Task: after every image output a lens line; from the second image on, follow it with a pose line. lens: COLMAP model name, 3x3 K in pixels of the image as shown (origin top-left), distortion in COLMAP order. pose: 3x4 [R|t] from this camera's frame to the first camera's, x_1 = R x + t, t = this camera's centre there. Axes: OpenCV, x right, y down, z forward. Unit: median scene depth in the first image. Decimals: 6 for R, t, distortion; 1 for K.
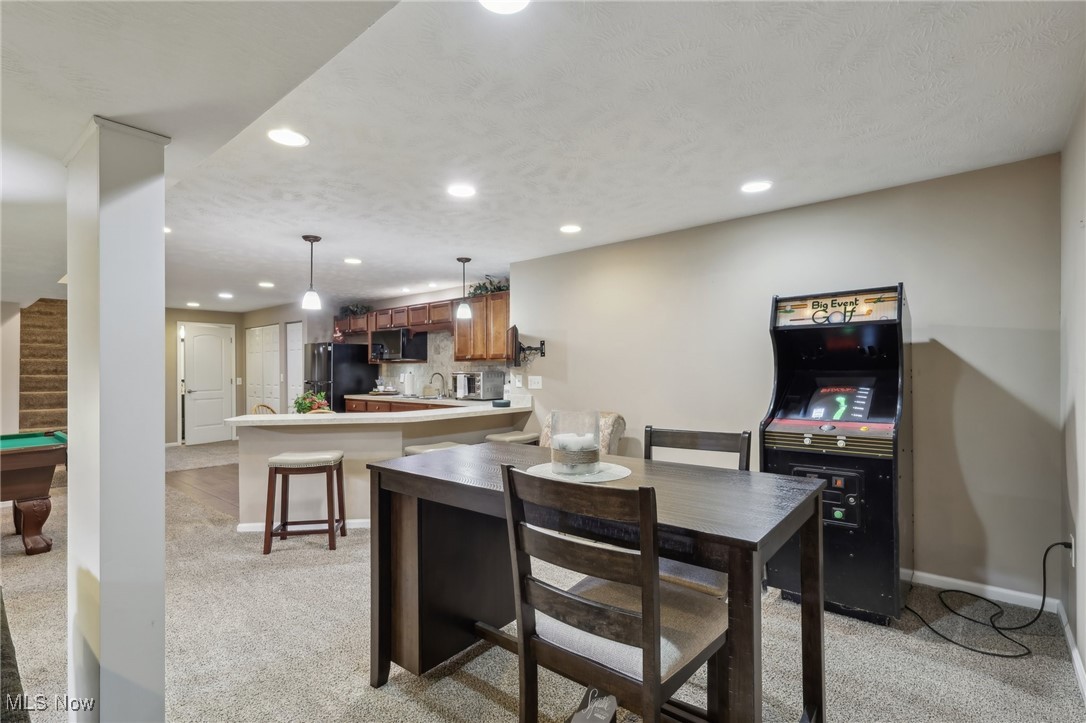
lens RADIAL K [[509.8, 0, 547.7], [0, 509.8, 371.6], [0, 0, 1]] dist [-0.000033, 0.000093]
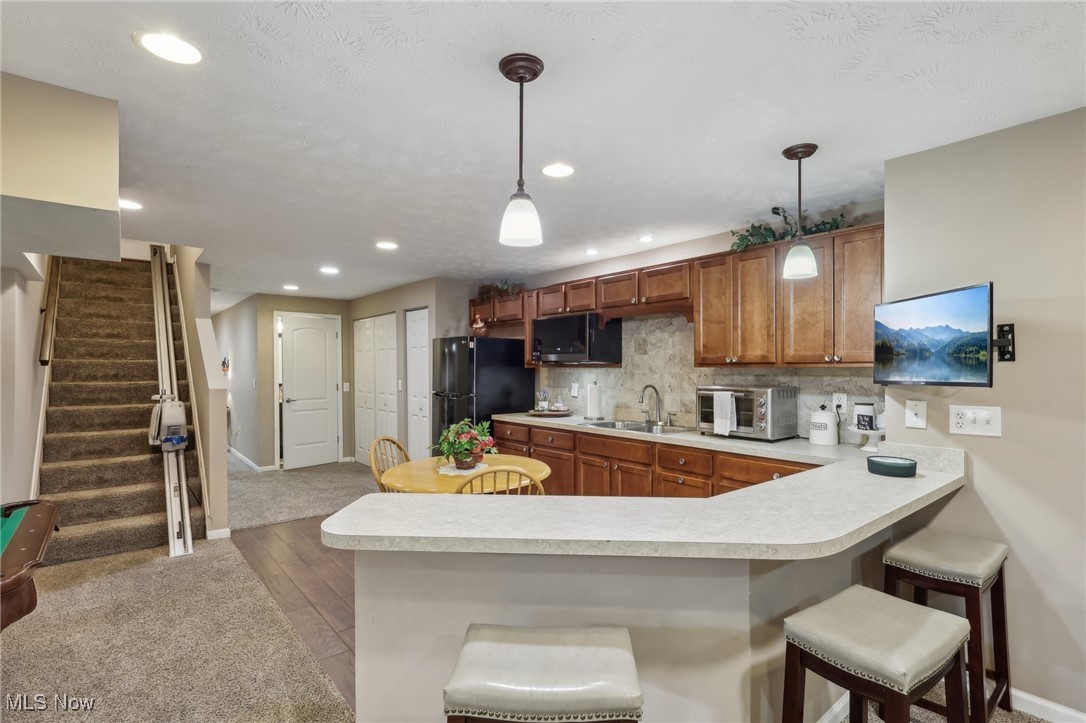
lens RADIAL K [[500.3, 0, 541.0], [0, 500.3, 381.7], [0, 0, 1]] dist [0.000556, 0.000393]
pose [[0.985958, 0.011338, -0.166606, -0.228419], [-0.007181, 0.999648, 0.025532, -0.014676], [0.166837, -0.023977, 0.985693, 0.366528]]
